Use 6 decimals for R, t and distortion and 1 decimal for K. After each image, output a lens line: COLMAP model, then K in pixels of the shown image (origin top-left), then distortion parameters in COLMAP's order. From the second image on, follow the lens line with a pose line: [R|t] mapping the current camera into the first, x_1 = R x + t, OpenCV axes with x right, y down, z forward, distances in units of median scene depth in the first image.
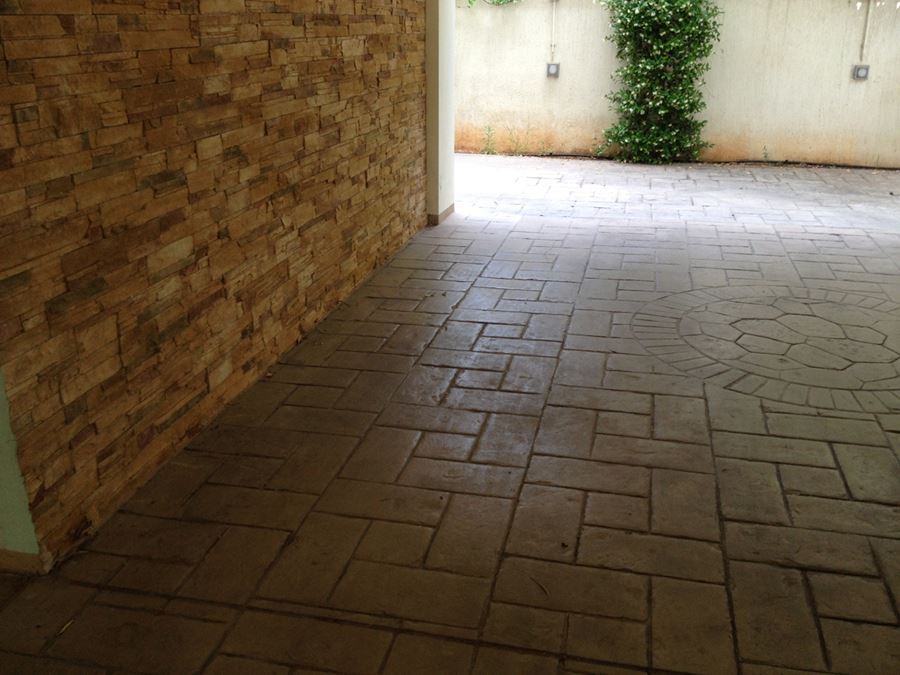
lens RADIAL K [[844.8, 0, 454.9], [0, 844.8, 341.9], [0, 0, 1]] dist [0.149741, -0.353377]
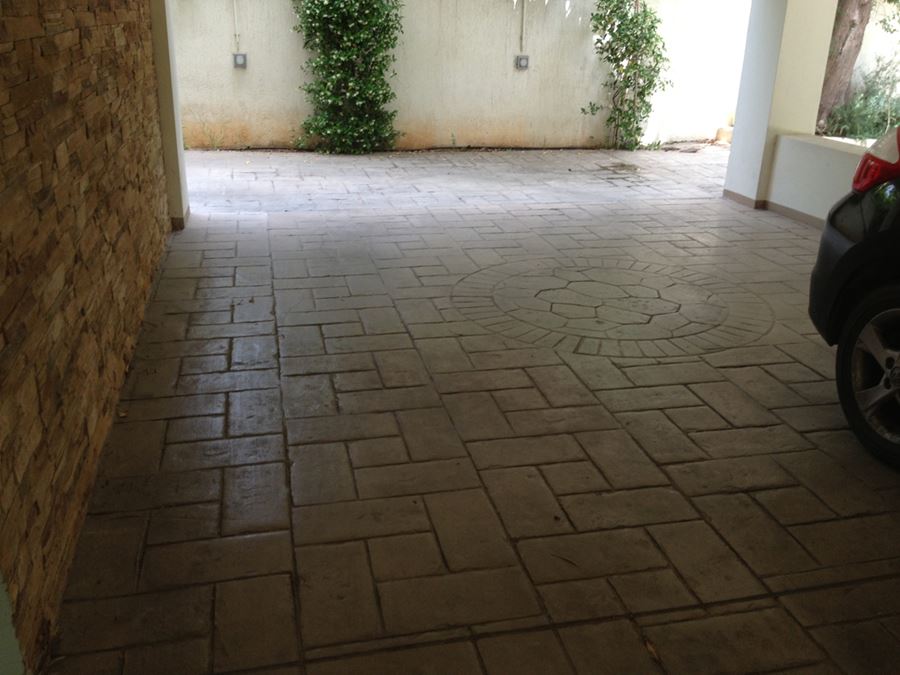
lens RADIAL K [[844.8, 0, 454.9], [0, 844.8, 341.9], [0, 0, 1]] dist [0.149741, -0.353377]
pose [[0.900888, -0.139271, 0.411102, -0.117778], [0.135199, 0.990046, 0.039127, -0.010226], [-0.412459, 0.020331, 0.910749, 0.029855]]
